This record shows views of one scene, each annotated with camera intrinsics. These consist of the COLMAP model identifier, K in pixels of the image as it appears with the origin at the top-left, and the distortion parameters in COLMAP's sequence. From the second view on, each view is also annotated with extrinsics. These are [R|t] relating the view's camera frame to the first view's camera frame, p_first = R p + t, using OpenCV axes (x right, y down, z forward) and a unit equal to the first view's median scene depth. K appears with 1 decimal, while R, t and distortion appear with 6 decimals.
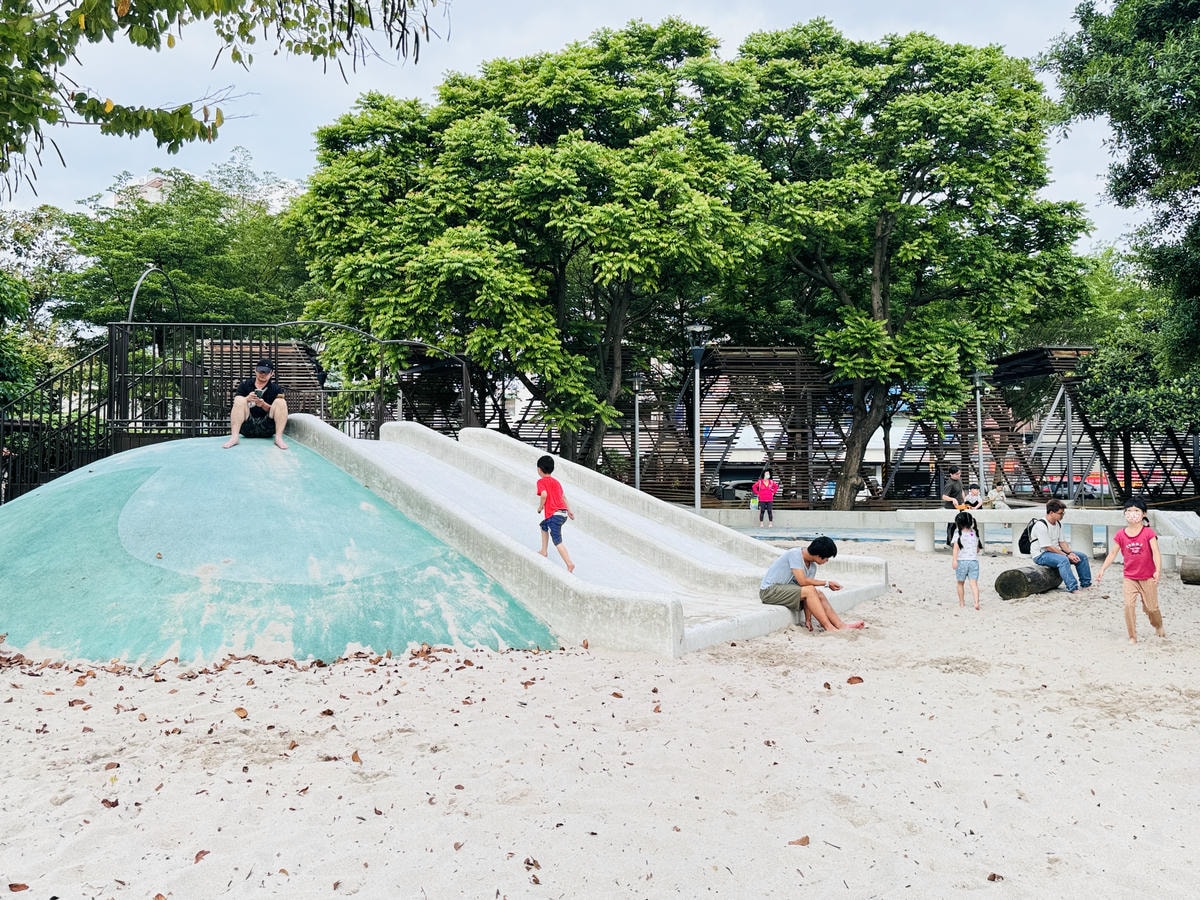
lens RADIAL K [[951.1, 0, 600.0], [0, 951.1, 450.0], [0, 0, 1]] dist [0.003404, 0.000494]
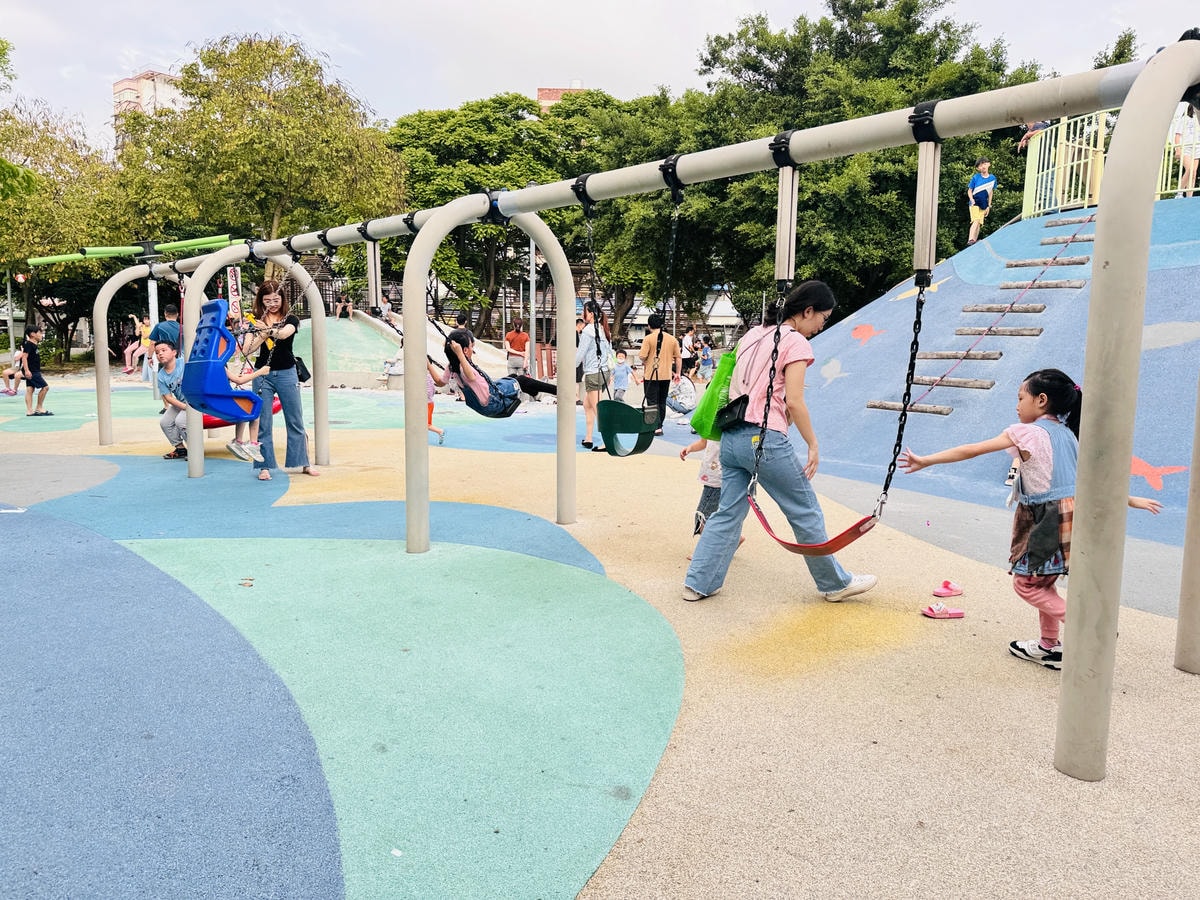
lens RADIAL K [[876.3, 0, 600.3], [0, 876.3, 467.1], [0, 0, 1]] dist [0.005404, -0.003471]
pose [[0.997363, 0.010683, 0.071788, 0.134783], [-0.023333, 0.983795, 0.177770, -0.030353], [-0.068725, -0.178976, 0.981450, -0.966457]]
